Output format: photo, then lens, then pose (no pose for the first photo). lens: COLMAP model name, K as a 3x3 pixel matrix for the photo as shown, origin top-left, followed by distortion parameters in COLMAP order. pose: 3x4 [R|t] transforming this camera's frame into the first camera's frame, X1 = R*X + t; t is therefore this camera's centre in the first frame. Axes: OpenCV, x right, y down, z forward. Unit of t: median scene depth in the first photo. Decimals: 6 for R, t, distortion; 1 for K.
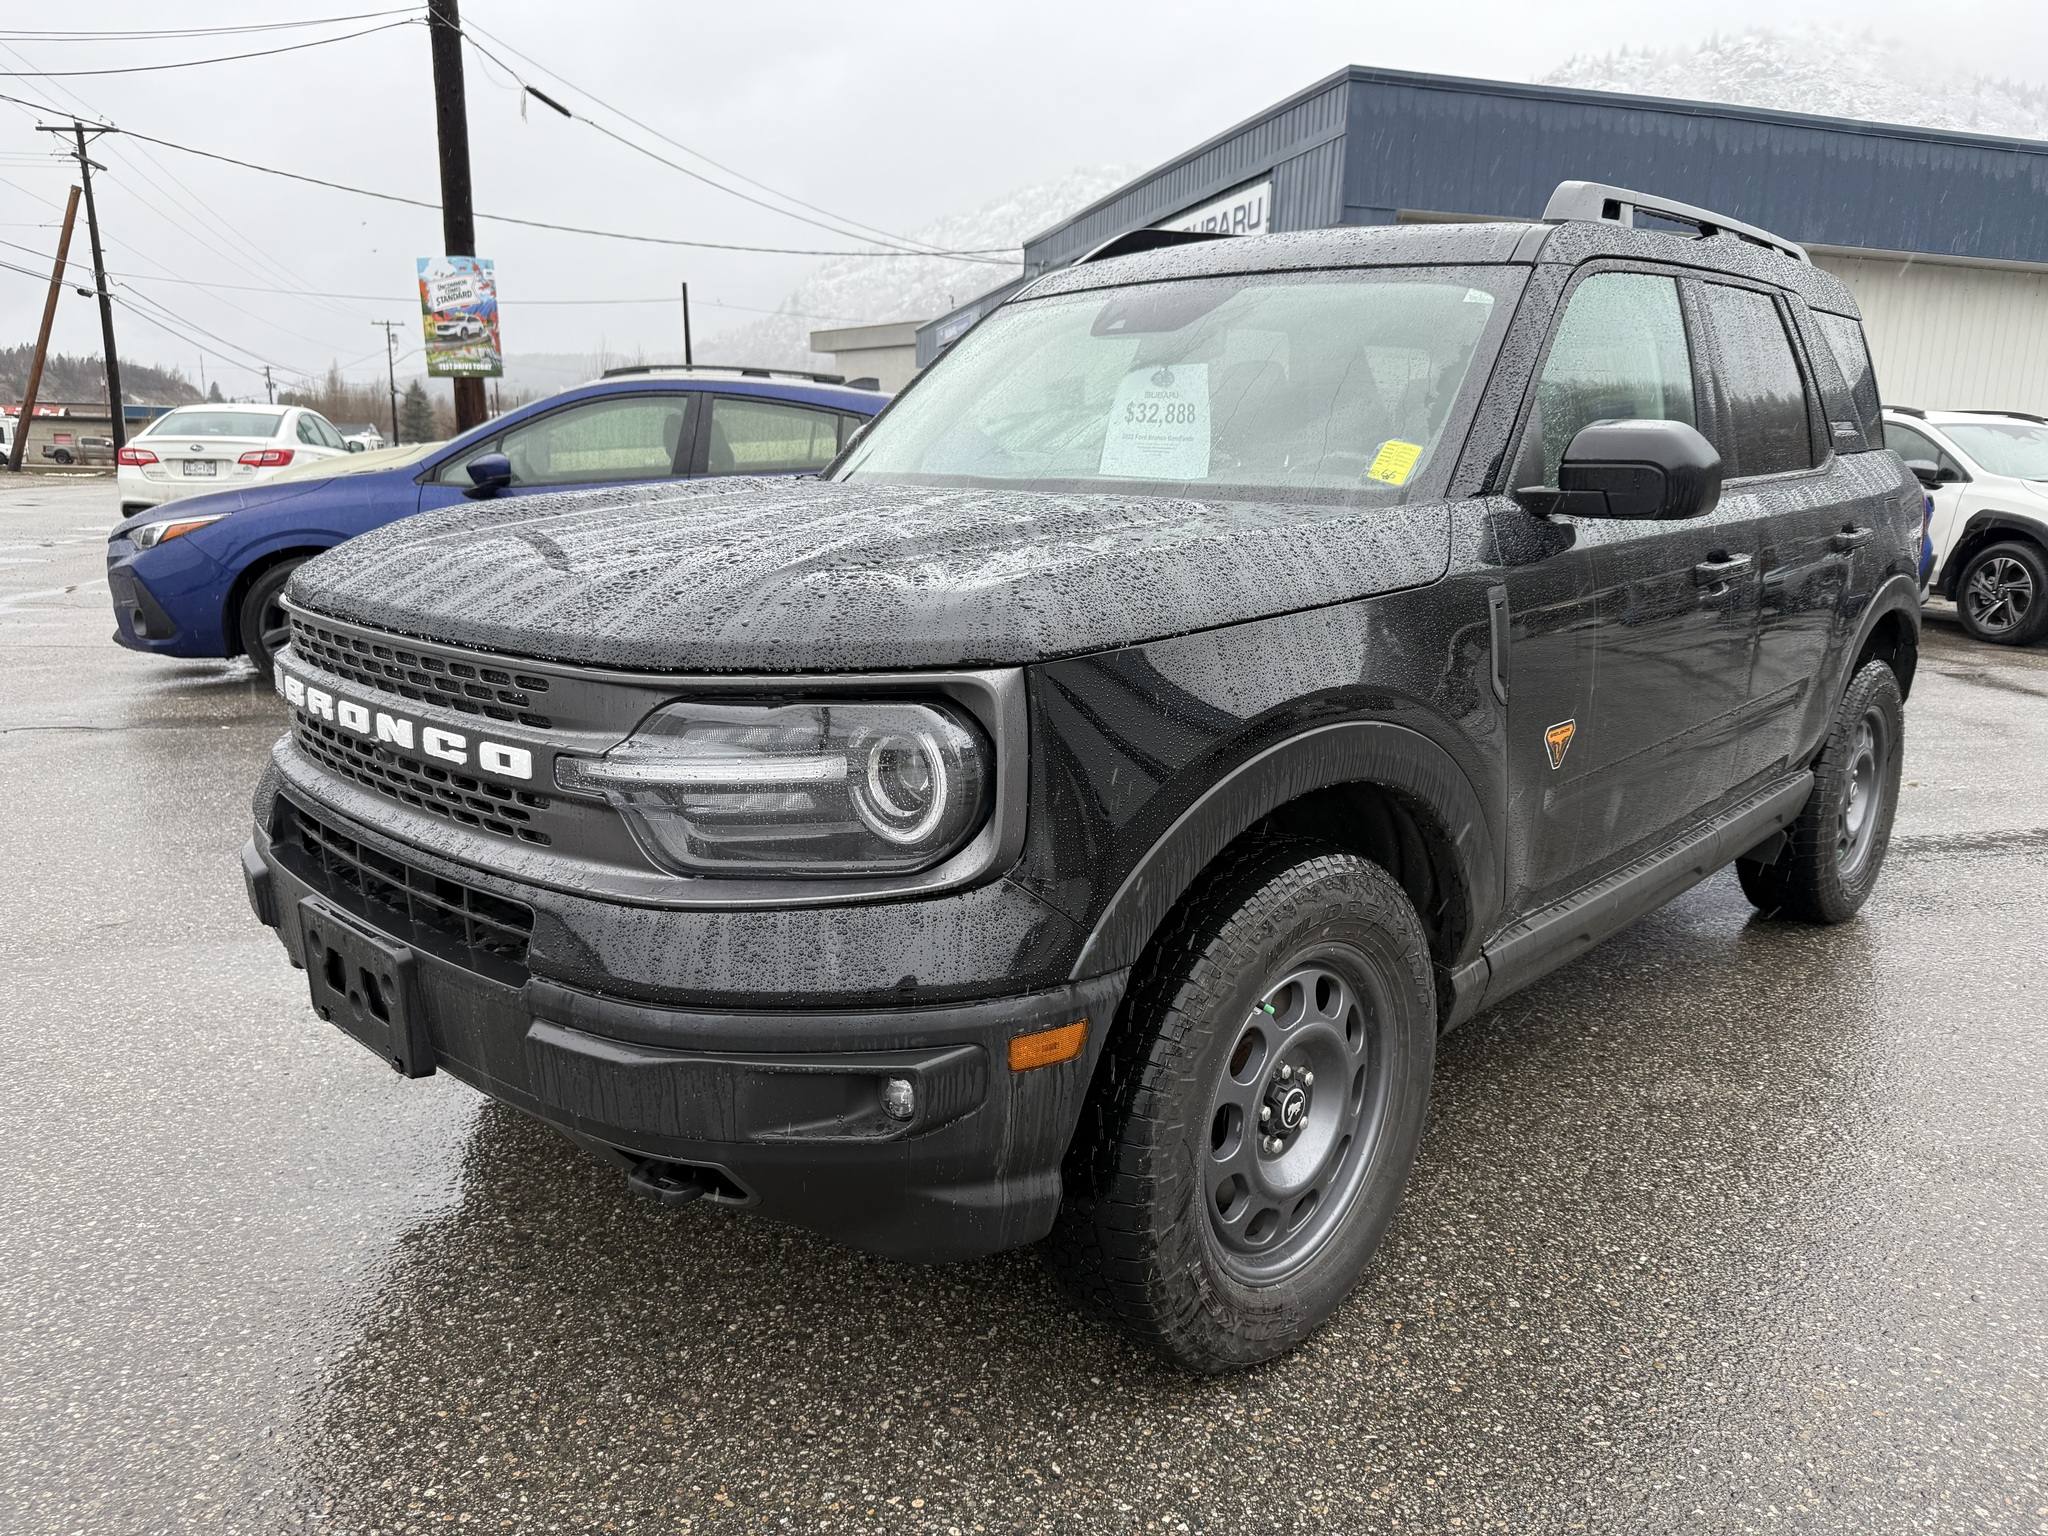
lens RADIAL K [[1468.3, 0, 1029.6], [0, 1468.3, 773.2], [0, 0, 1]] dist [-0.003222, -0.000023]
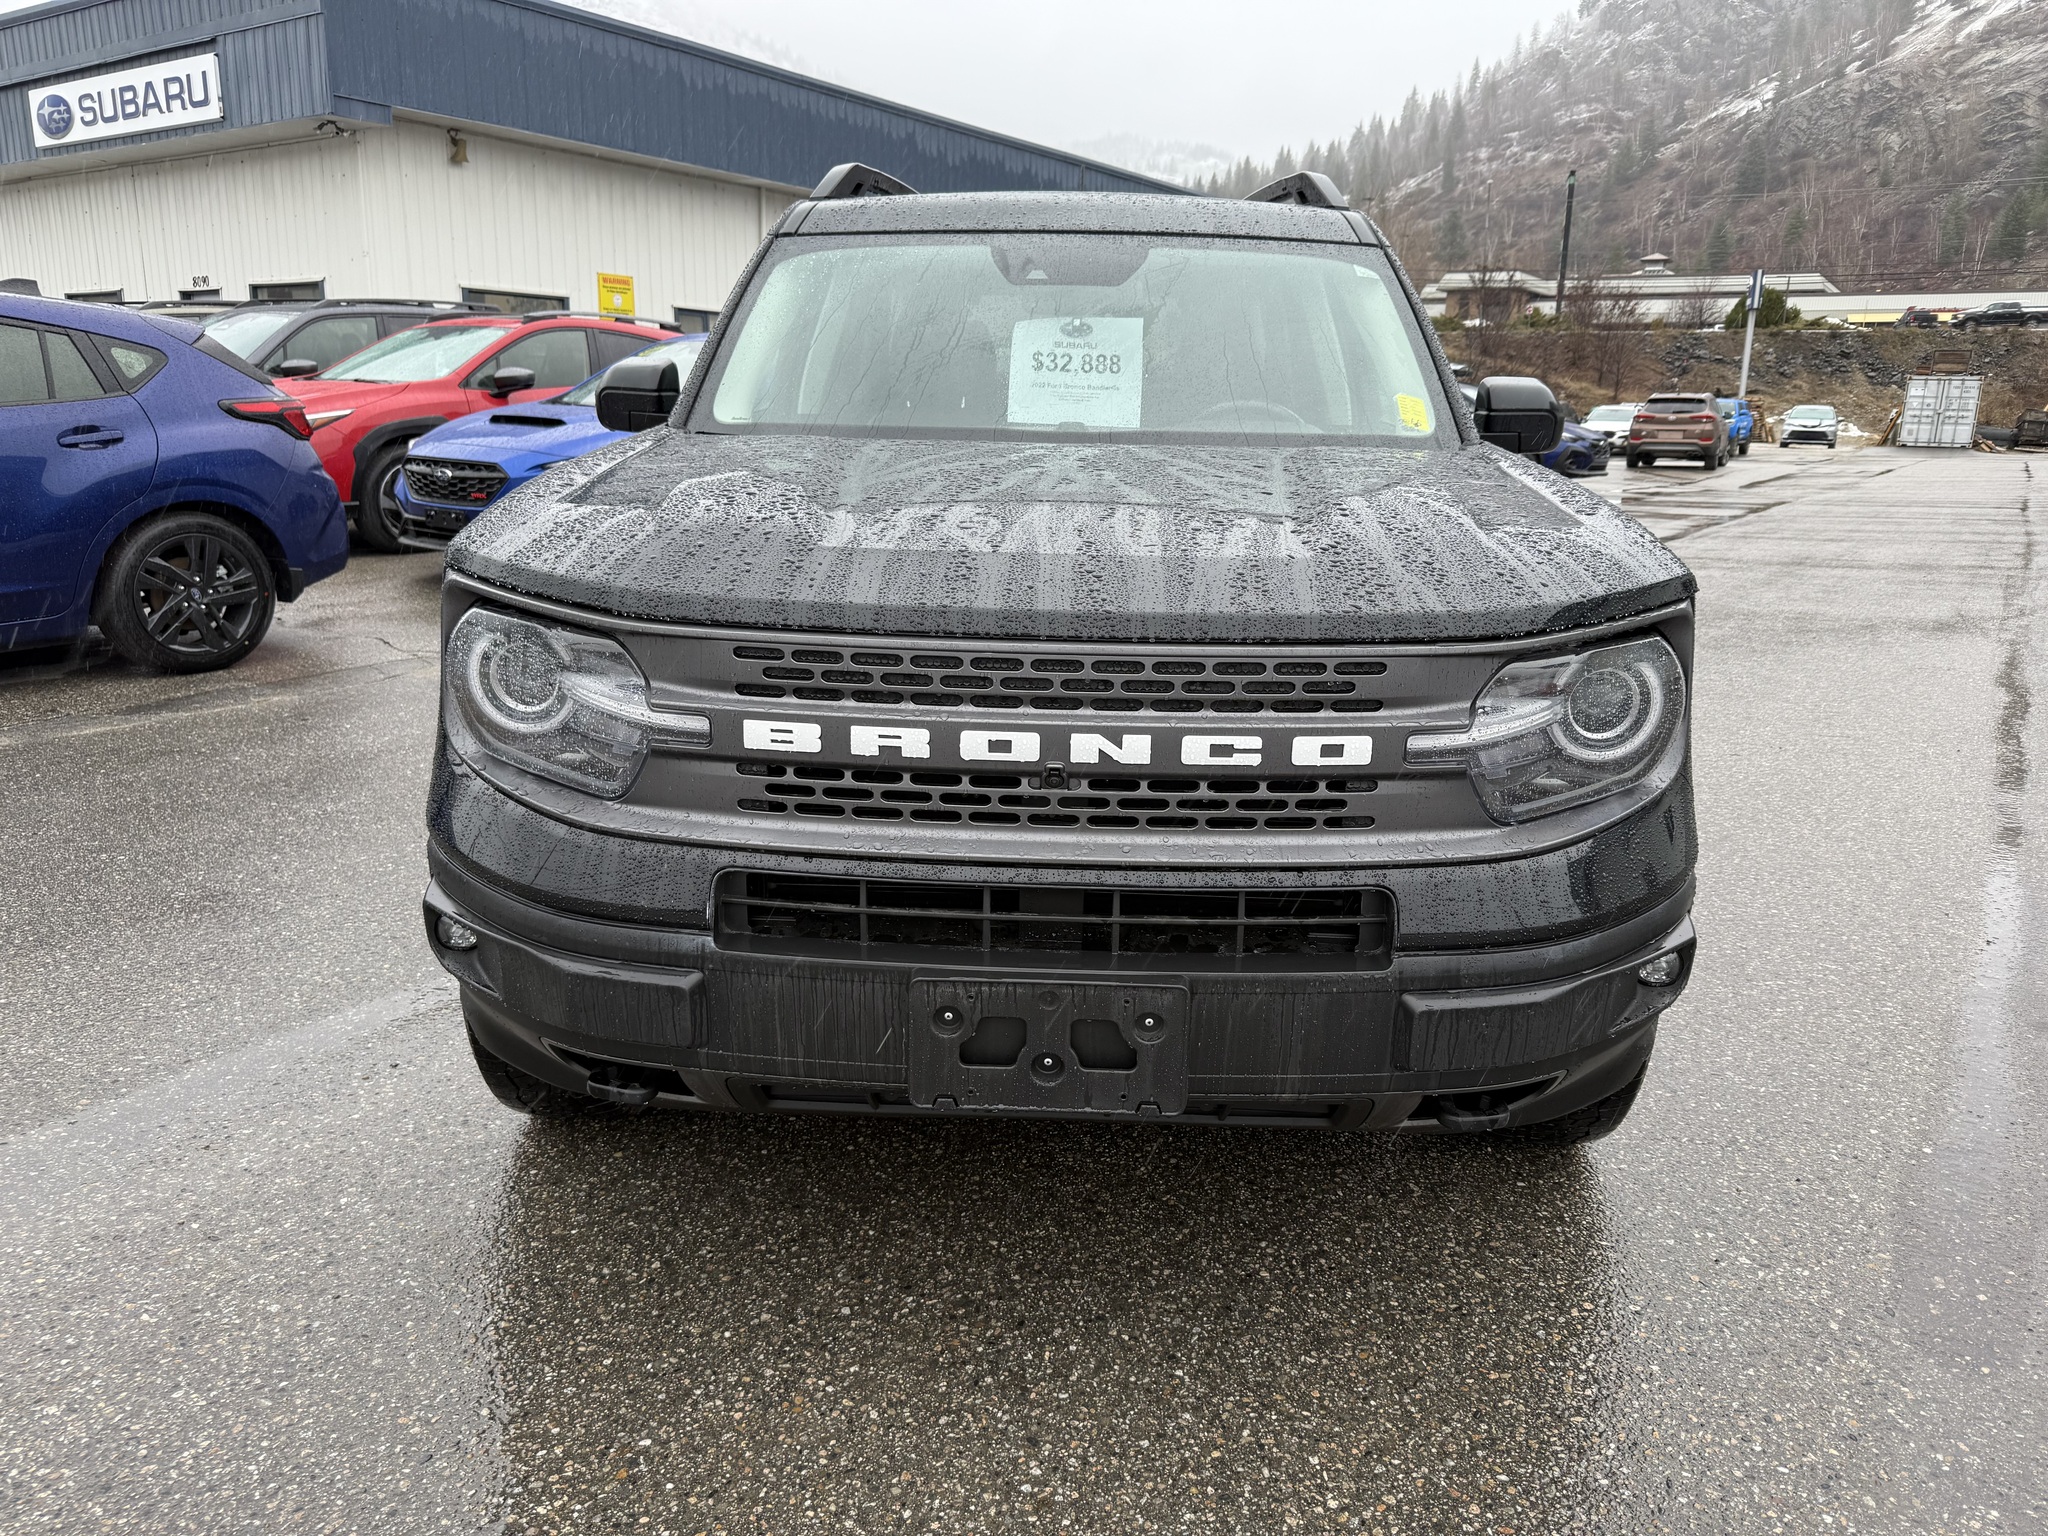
lens RADIAL K [[1468.3, 0, 1029.6], [0, 1468.3, 773.2], [0, 0, 1]] dist [-0.003222, -0.000023]
pose [[0.739299, -0.177108, 0.649668, -0.876871], [0.140312, 0.984132, 0.108617, -0.098628], [-0.658596, 0.010856, 0.752418, 0.308851]]
